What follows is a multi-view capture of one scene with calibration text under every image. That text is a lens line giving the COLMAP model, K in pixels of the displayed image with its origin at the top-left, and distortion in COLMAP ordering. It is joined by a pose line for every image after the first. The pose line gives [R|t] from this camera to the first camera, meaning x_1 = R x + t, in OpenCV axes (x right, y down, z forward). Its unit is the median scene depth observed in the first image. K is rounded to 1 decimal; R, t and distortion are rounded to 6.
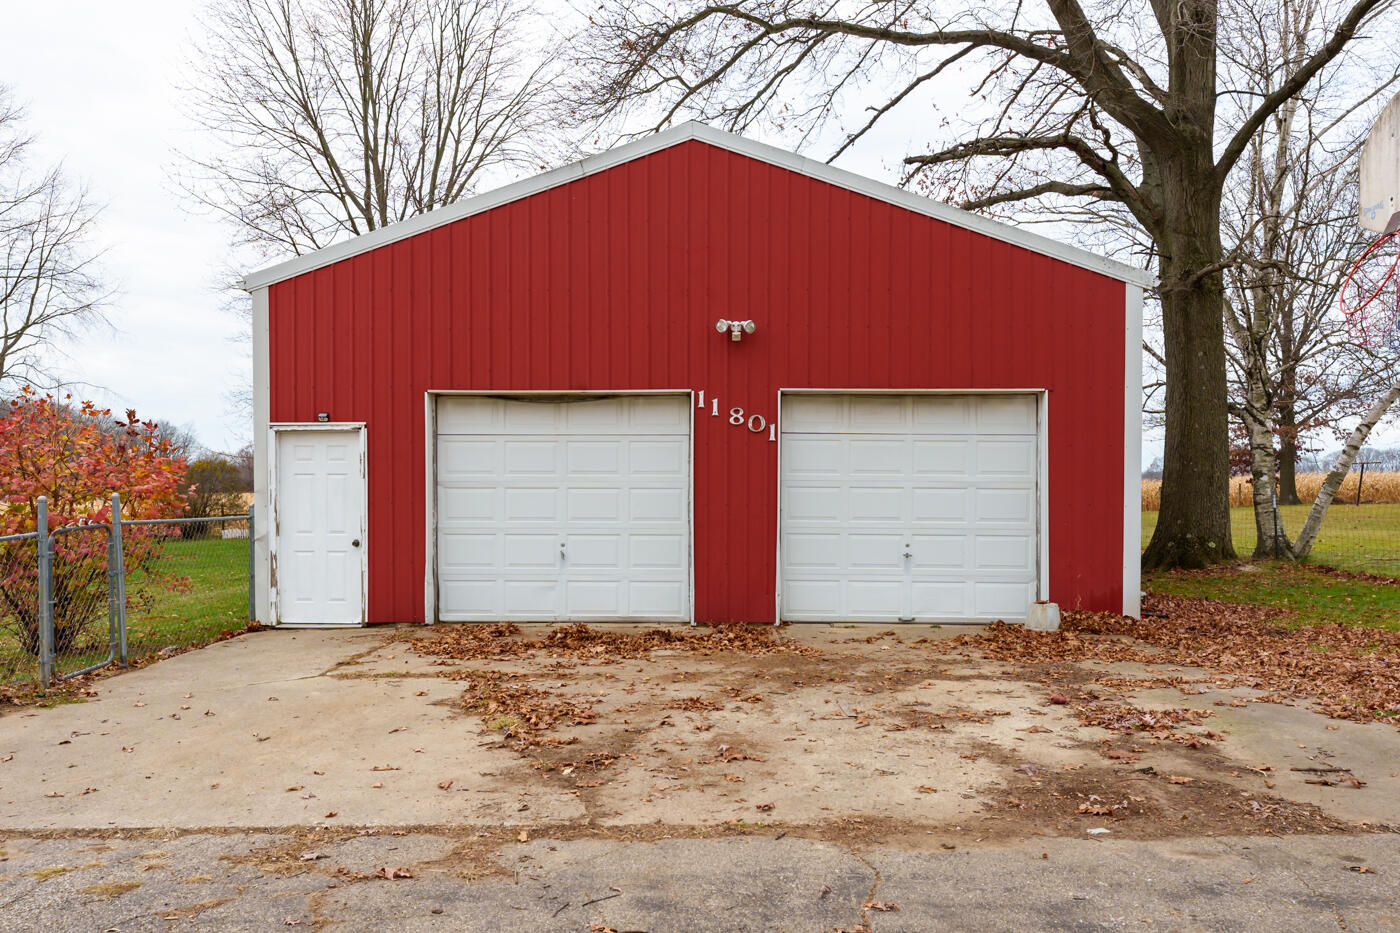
lens RADIAL K [[1002.4, 0, 695.7], [0, 1002.4, 470.2], [0, 0, 1]] dist [0.003262, 0.001591]
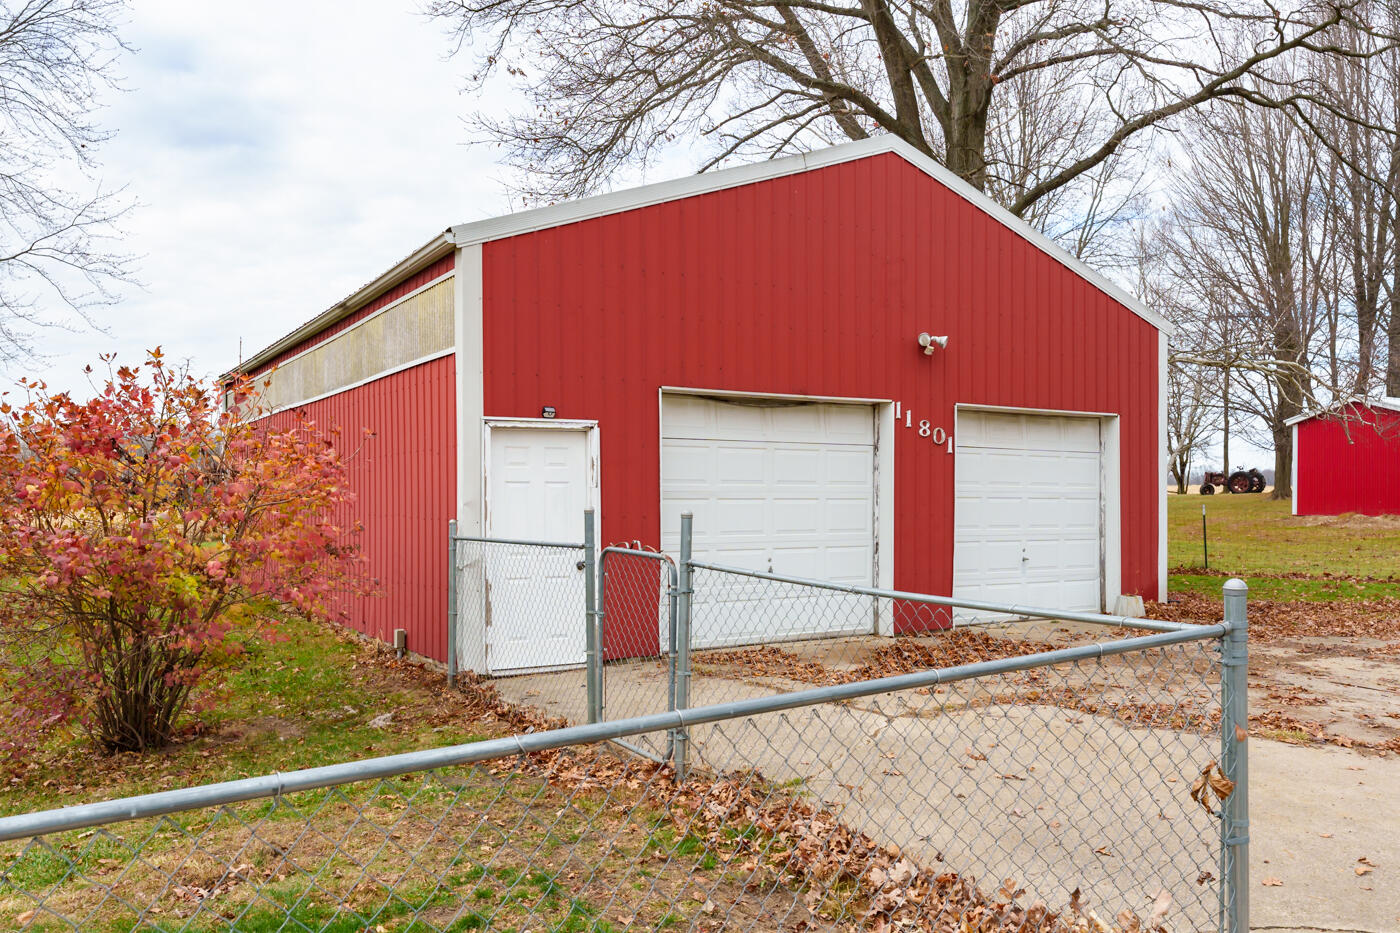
lens RADIAL K [[1002.4, 0, 695.8], [0, 1002.4, 472.9], [0, 0, 1]] dist [0.003262, 0.001591]
pose [[0.862021, 0.011296, 0.506747, -0.678298], [-0.003144, 0.999852, -0.016939, 0.009861], [-0.506863, 0.013009, 0.861928, 0.236693]]
